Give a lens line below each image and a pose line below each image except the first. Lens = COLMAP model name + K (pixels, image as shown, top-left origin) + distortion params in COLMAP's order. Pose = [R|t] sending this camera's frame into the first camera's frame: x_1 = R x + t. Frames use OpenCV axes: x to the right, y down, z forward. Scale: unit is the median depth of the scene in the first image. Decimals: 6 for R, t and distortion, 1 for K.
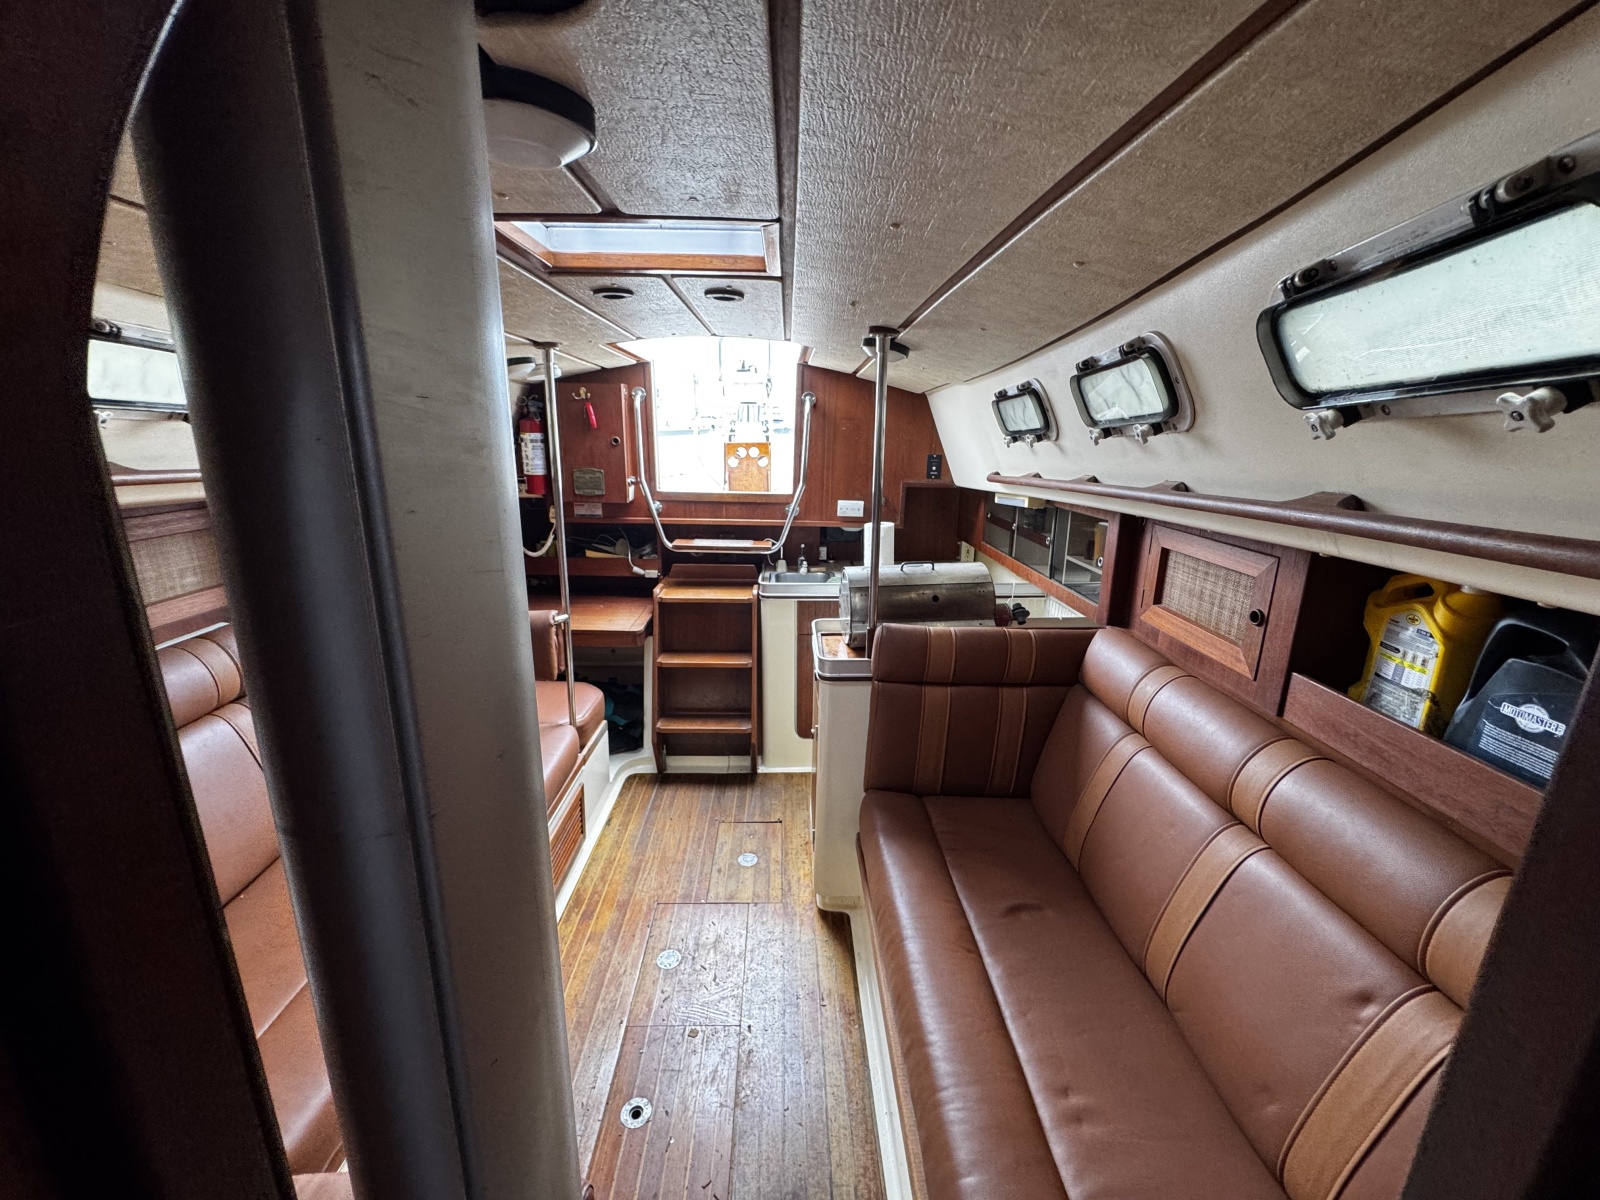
lens RADIAL K [[639.3, 0, 801.6], [0, 639.3, 598.0], [0, 0, 1]] dist [-0.001363, 0.000810]
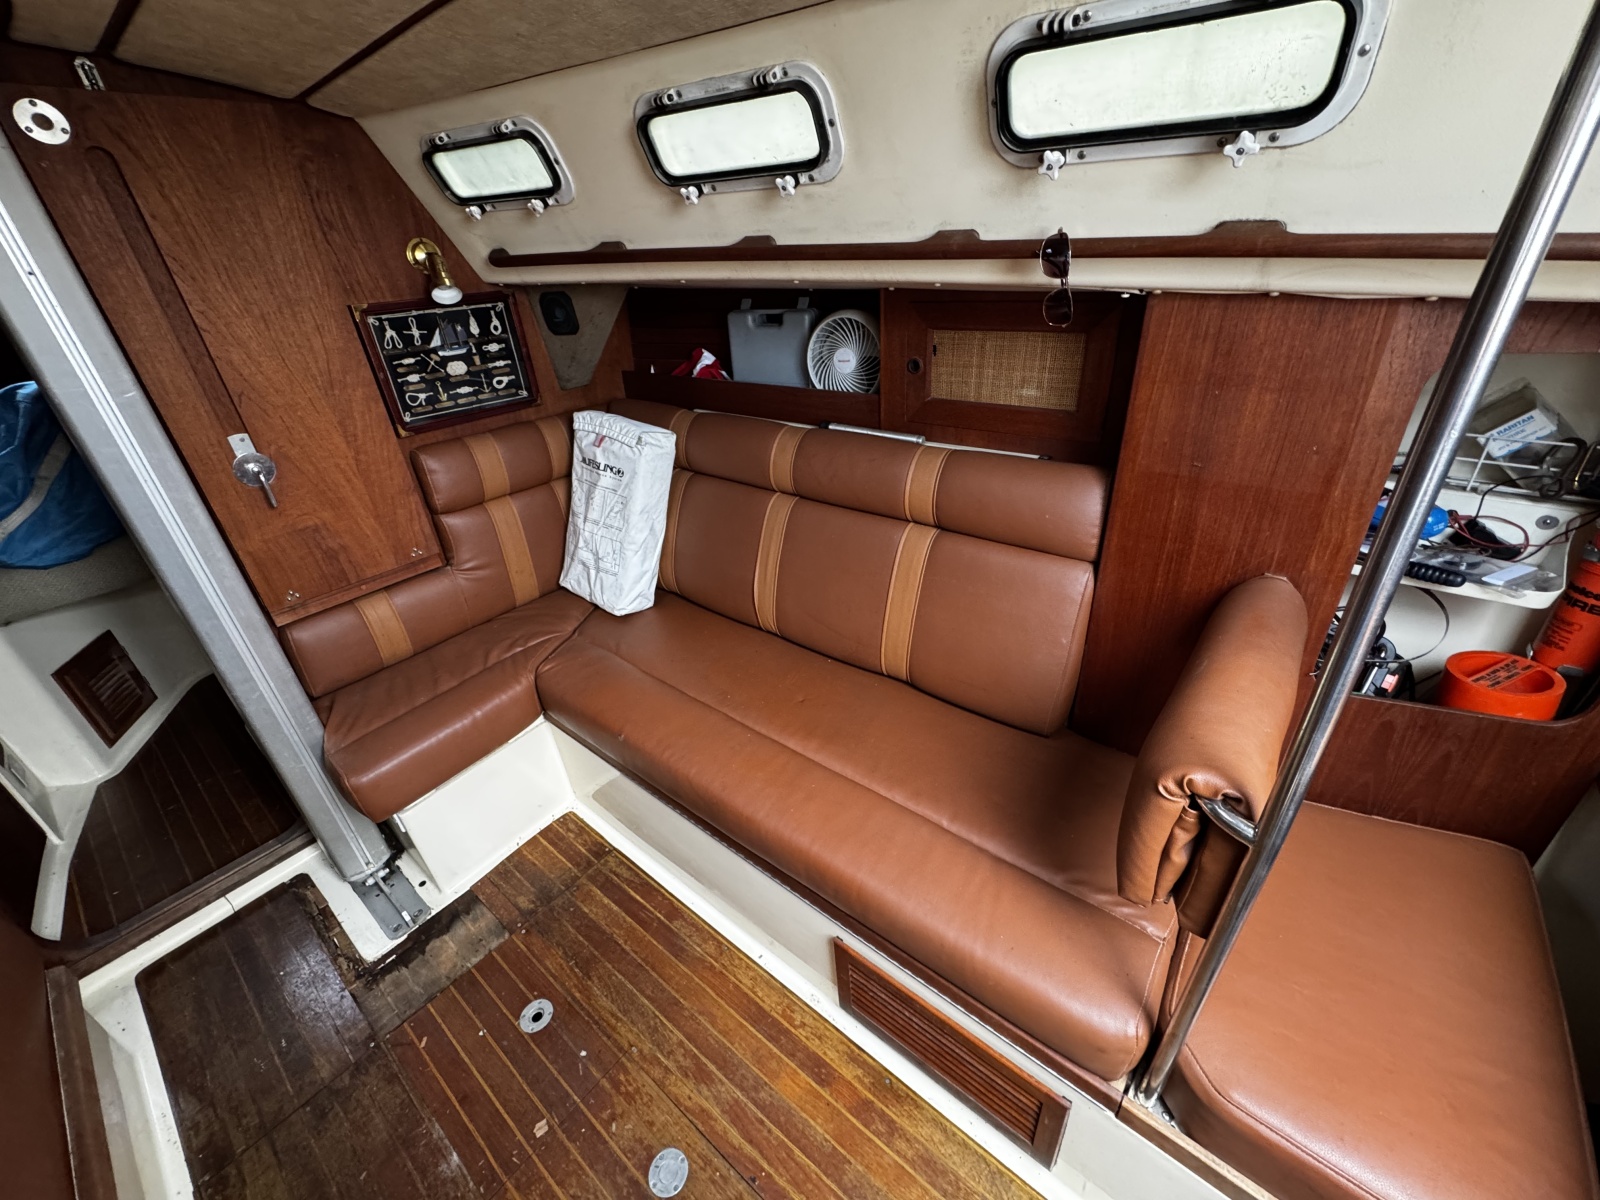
lens RADIAL K [[639.3, 0, 800.9], [0, 639.3, 597.3], [0, 0, 1]] dist [-0.001363, 0.000810]
pose [[-0.651940, 0.384356, -0.653639, -0.100539], [-0.143722, 0.783753, 0.604215, -0.228738], [0.744525, 0.487854, -0.455720, 1.060120]]
